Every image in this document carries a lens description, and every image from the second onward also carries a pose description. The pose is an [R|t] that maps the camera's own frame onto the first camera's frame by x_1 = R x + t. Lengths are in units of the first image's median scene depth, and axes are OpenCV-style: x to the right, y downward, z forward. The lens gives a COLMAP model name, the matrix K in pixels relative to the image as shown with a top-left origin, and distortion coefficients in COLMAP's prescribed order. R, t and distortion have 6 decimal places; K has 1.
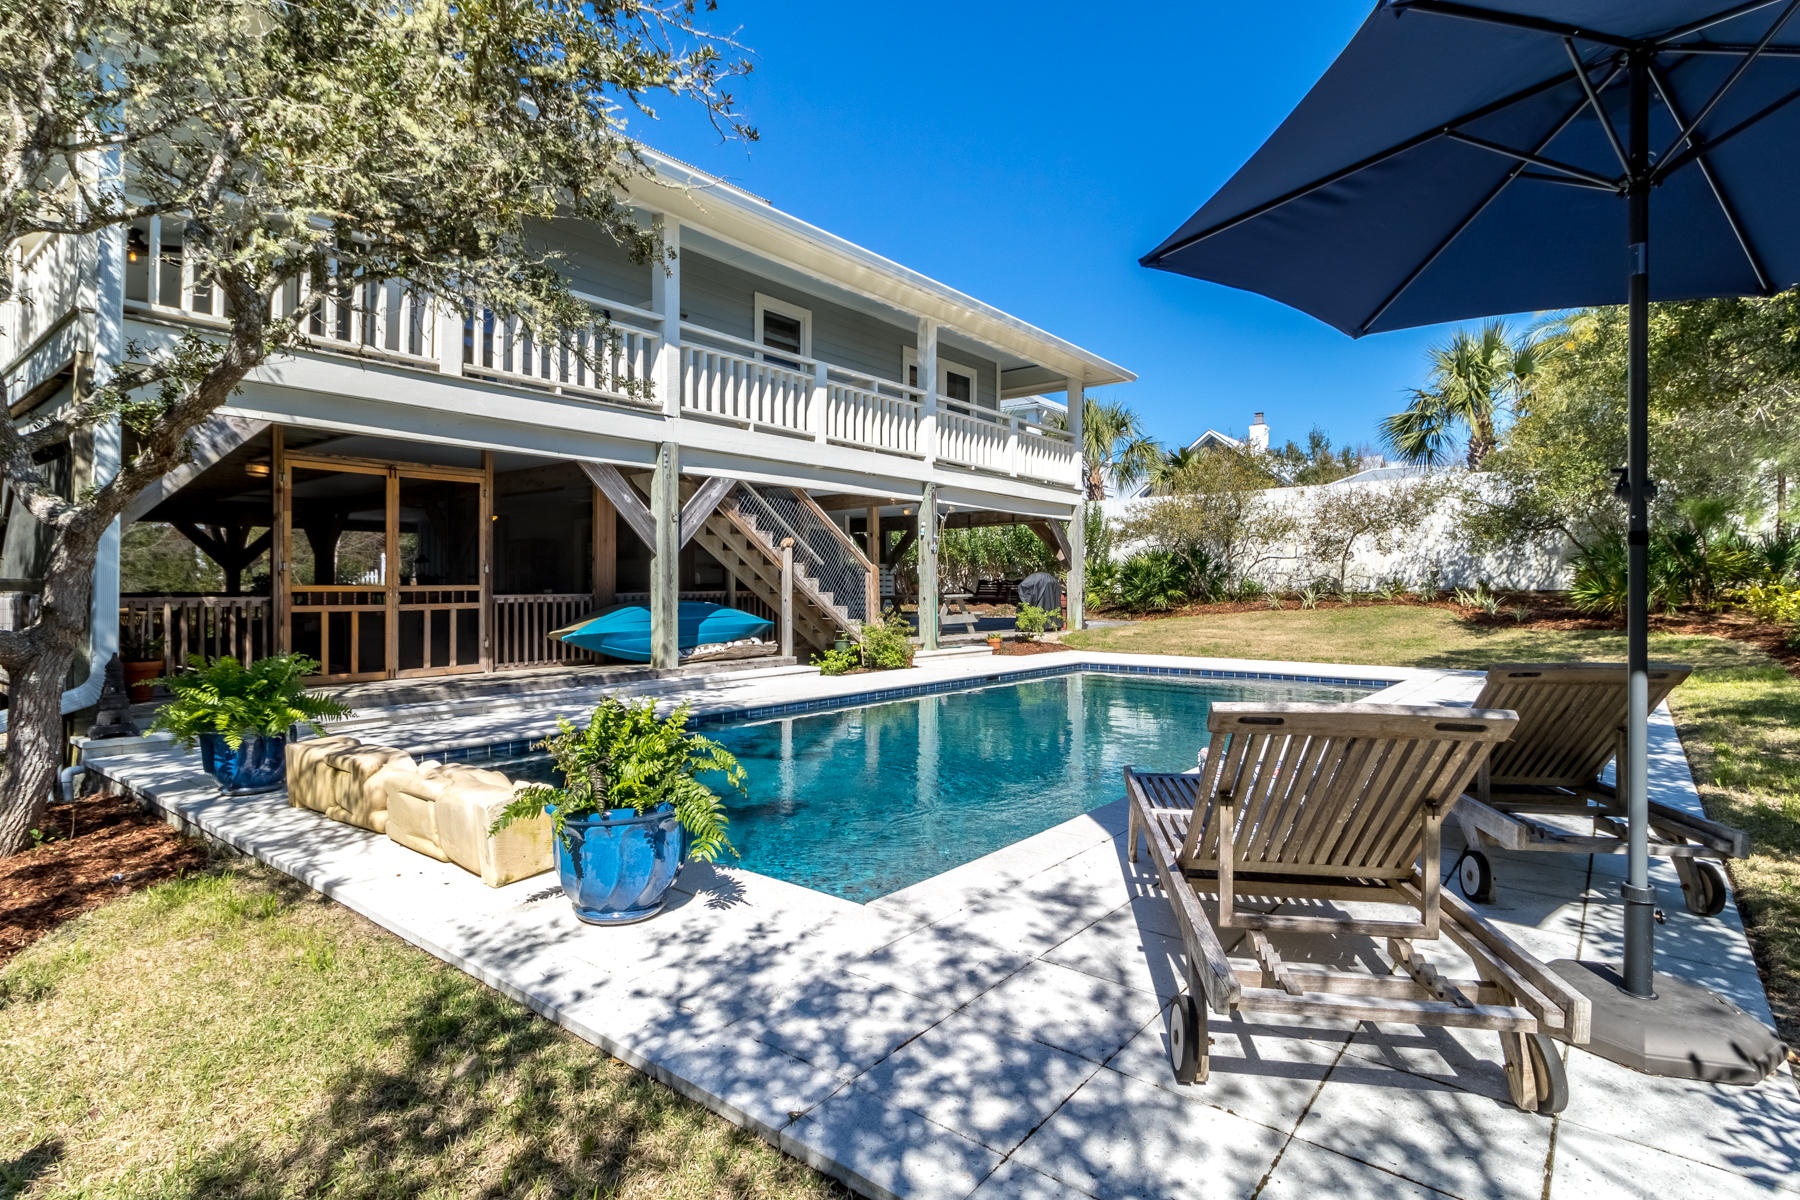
lens RADIAL K [[912.4, 0, 905.4], [0, 912.4, 580.6], [0, 0, 1]] dist [0.004713, 0.000553]
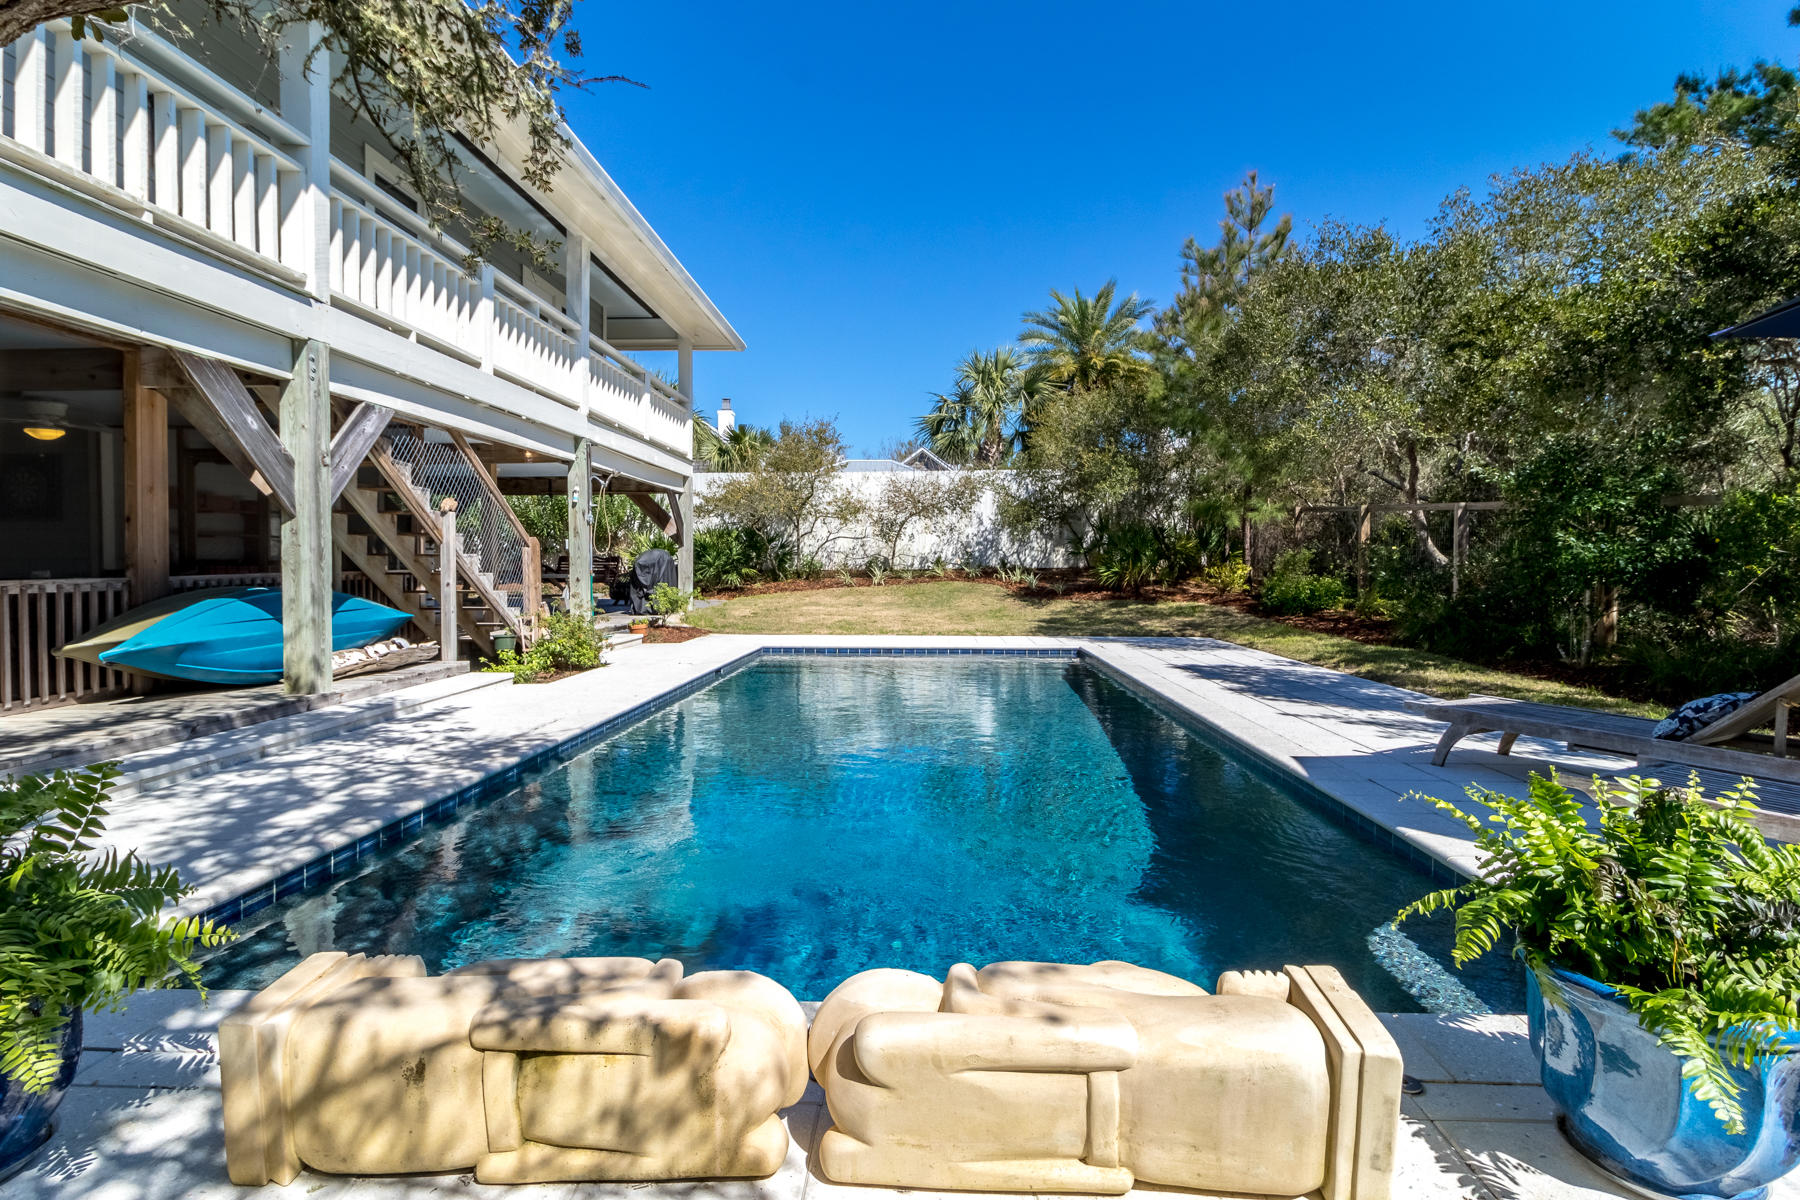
lens RADIAL K [[891.2, 0, 903.3], [0, 891.2, 568.9], [0, 0, 1]] dist [0.000573, -0.000582]
pose [[0.807566, -0.001965, 0.589774, -0.248922], [-0.005681, 0.999922, 0.011111, -0.000460], [-0.589750, -0.012324, 0.807492, 0.209633]]
